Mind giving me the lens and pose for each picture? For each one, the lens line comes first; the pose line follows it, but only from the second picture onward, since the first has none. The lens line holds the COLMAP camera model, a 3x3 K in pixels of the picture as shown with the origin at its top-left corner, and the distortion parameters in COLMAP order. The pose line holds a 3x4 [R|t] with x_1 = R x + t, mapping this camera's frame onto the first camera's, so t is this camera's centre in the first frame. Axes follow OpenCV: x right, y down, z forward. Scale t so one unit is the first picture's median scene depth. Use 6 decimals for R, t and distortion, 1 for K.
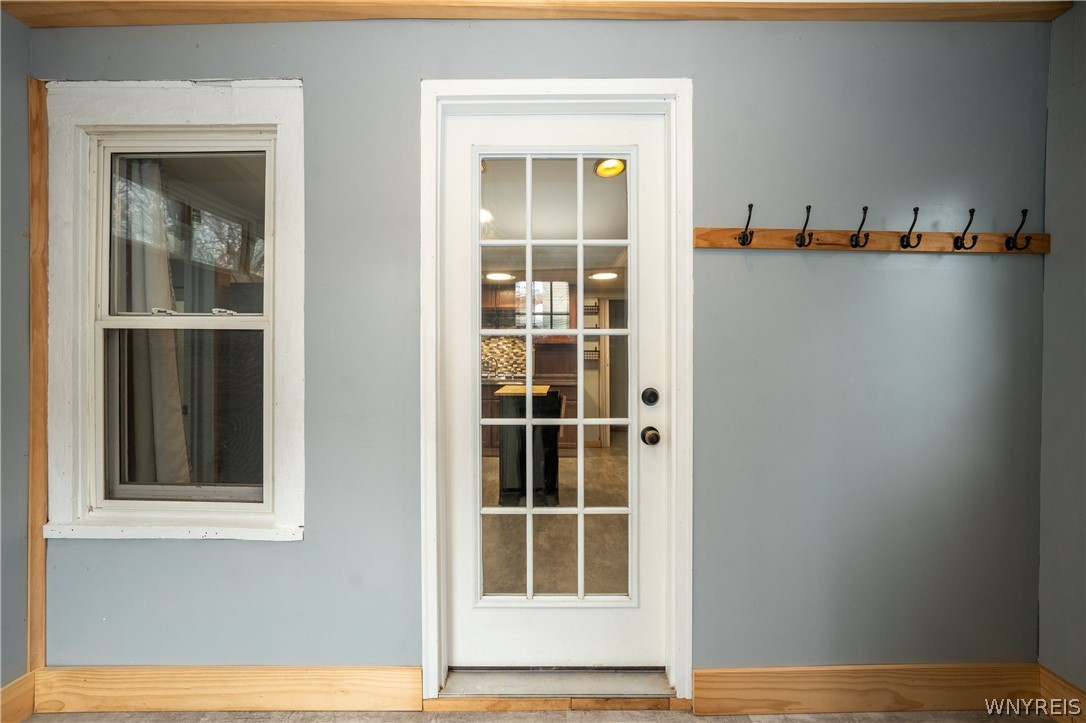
lens RADIAL K [[432.6, 0, 541.7], [0, 432.6, 358.0], [0, 0, 1]] dist [0.000015, 0.000000]
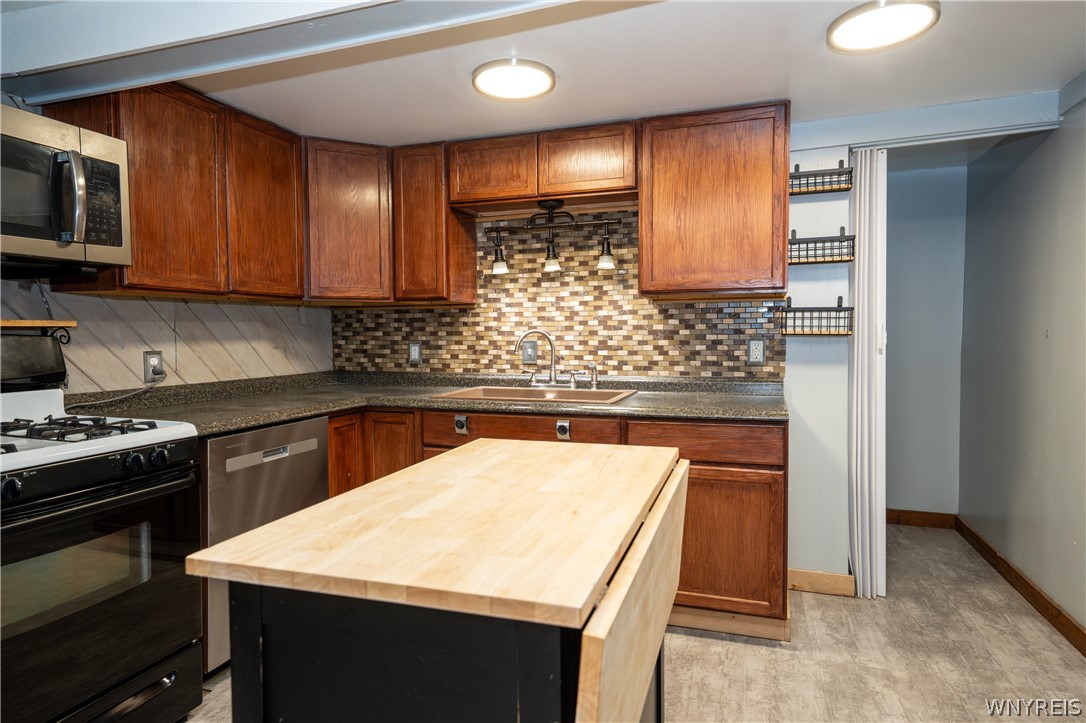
lens RADIAL K [[625.2, 0, 547.8], [0, 625.2, 361.6], [0, 0, 1]] dist [0.004039, 0.000632]
pose [[0.948398, 0.004271, -0.317054, 0.064876], [0.011055, 0.998856, 0.046524, -0.000514], [0.316890, -0.047628, 0.947266, 0.471490]]
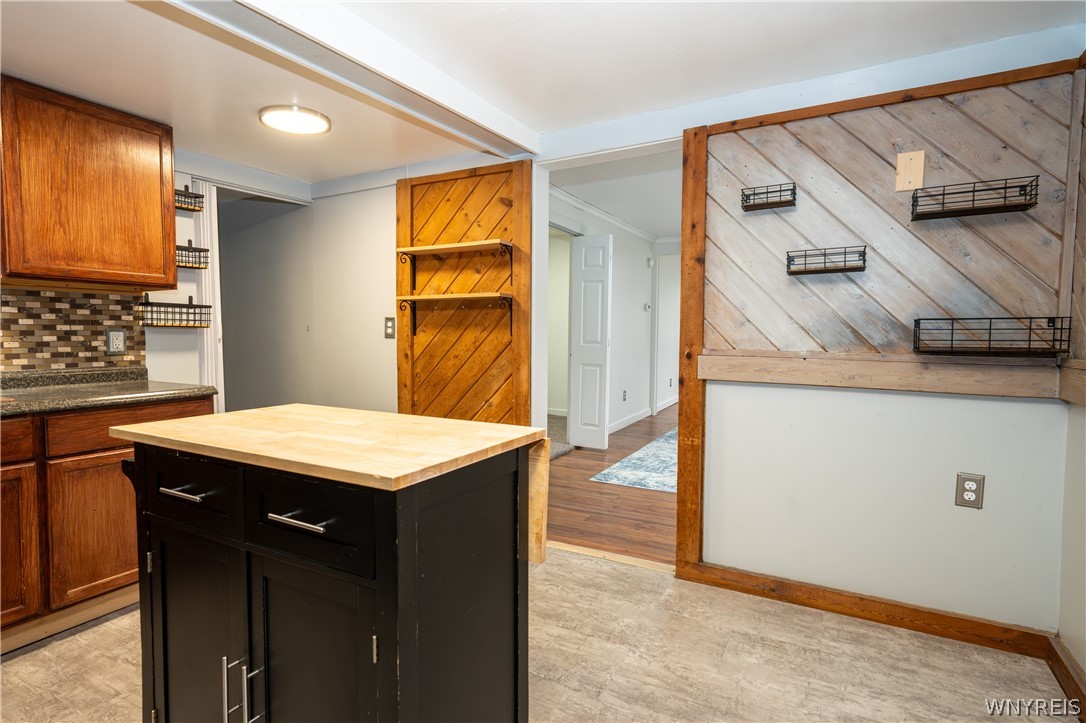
lens RADIAL K [[553.7, 0, 543.3], [0, 553.7, 359.9], [0, 0, 1]] dist [0.002263, 0.000465]
pose [[0.473706, -0.044595, 0.879553, -0.174439], [-0.001716, 0.998669, 0.051558, 0.007000], [-0.880681, -0.025933, 0.472999, 0.458735]]
